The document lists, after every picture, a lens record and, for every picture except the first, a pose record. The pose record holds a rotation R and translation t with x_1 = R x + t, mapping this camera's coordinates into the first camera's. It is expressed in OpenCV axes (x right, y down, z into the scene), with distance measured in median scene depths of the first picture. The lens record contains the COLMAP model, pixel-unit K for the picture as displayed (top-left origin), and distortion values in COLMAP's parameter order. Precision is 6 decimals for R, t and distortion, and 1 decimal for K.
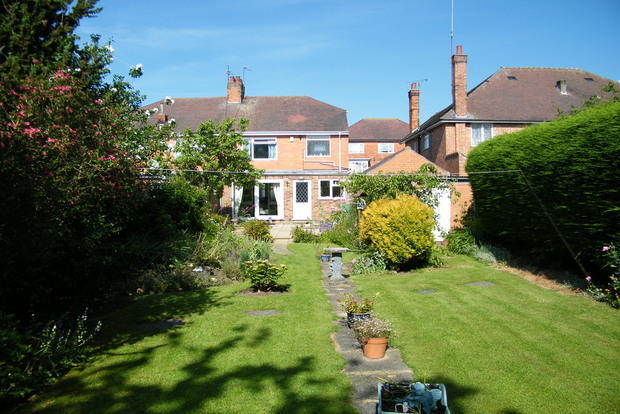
lens RADIAL K [[518.9, 0, 307.0], [0, 518.9, 195.7], [0, 0, 1]] dist [-0.196427, 0.189116]
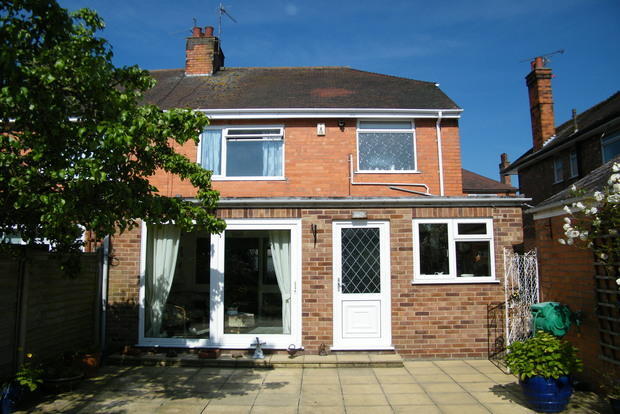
lens RADIAL K [[518.9, 0, 307.0], [0, 518.9, 195.7], [0, 0, 1]] dist [-0.196427, 0.189116]
pose [[0.999816, 0.007826, -0.017504, -0.036869], [-0.010100, 0.990945, -0.133887, -0.003235], [0.016298, 0.134040, 0.990842, 0.682460]]
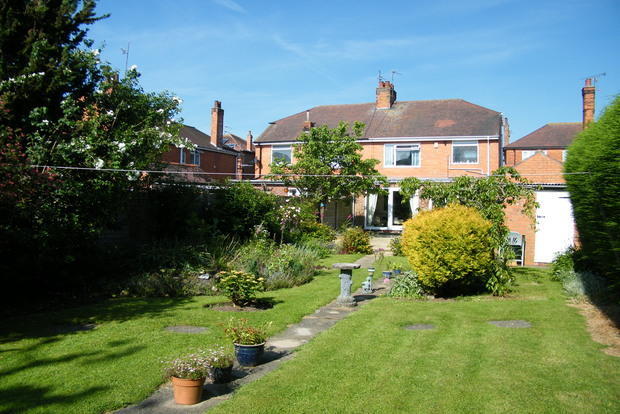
lens RADIAL K [[518.9, 0, 307.0], [0, 518.9, 195.7], [0, 0, 1]] dist [-0.196427, 0.189116]
pose [[0.928231, 0.016707, -0.371630, 0.112235], [-0.023544, 0.999627, -0.013868, 0.000764], [0.371260, 0.021623, 0.928277, 0.064970]]
